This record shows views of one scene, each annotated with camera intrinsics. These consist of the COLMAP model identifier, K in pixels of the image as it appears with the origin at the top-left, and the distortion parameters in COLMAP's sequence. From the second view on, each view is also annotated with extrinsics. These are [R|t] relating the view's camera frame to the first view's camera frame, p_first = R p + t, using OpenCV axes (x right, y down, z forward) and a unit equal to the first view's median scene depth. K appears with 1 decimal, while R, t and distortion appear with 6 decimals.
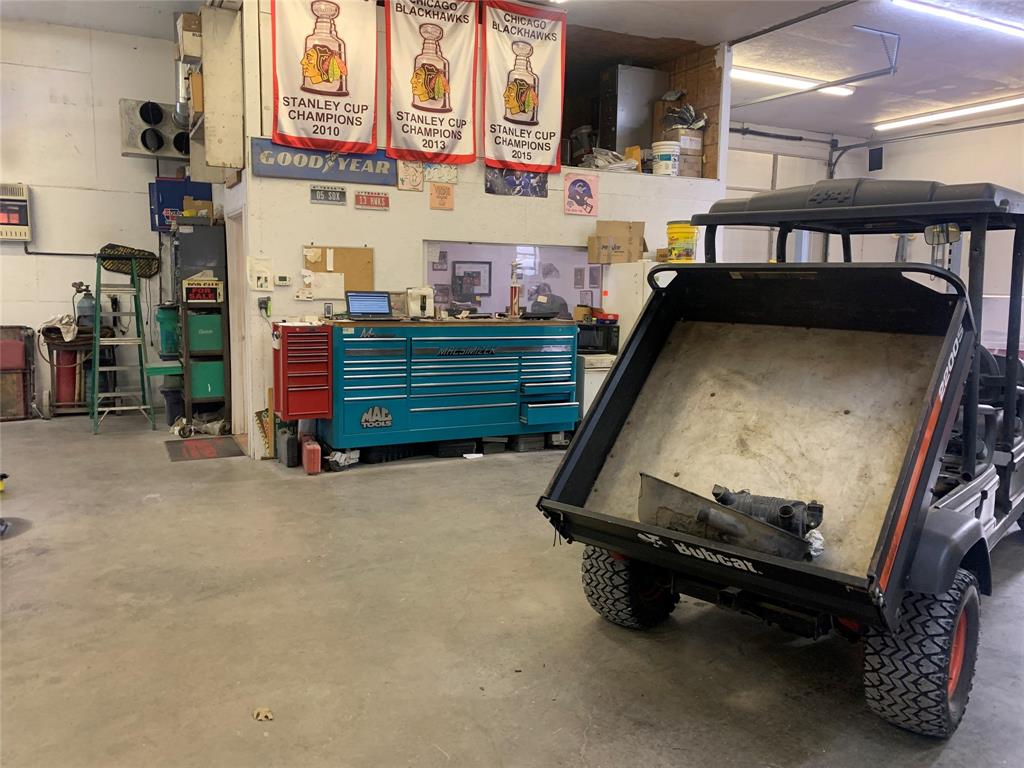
lens RADIAL K [[770.1, 0, 513.4], [0, 770.1, 377.5], [0, 0, 1]] dist [0.006843, -0.001584]
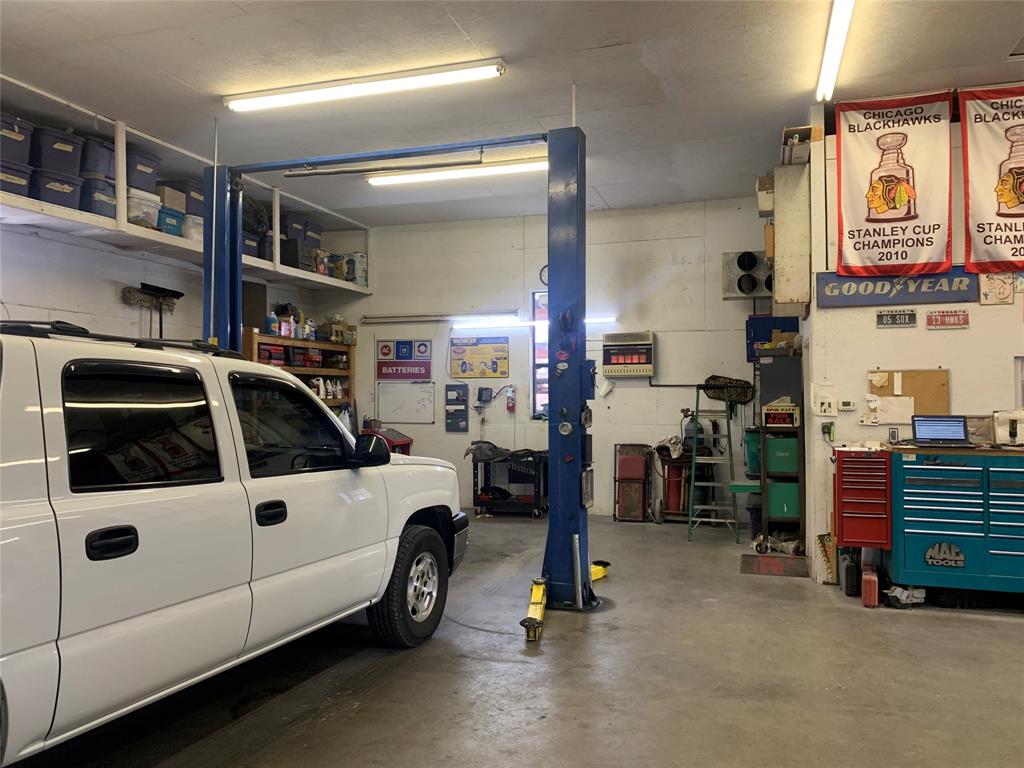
lens RADIAL K [[770.1, 0, 513.4], [0, 770.1, 377.5], [0, 0, 1]] dist [0.006843, -0.001584]
pose [[0.707935, -0.037258, -0.705294, 0.105002], [-0.075462, 0.988901, -0.127985, 0.000170], [0.702234, 0.143829, 0.697266, -0.017635]]
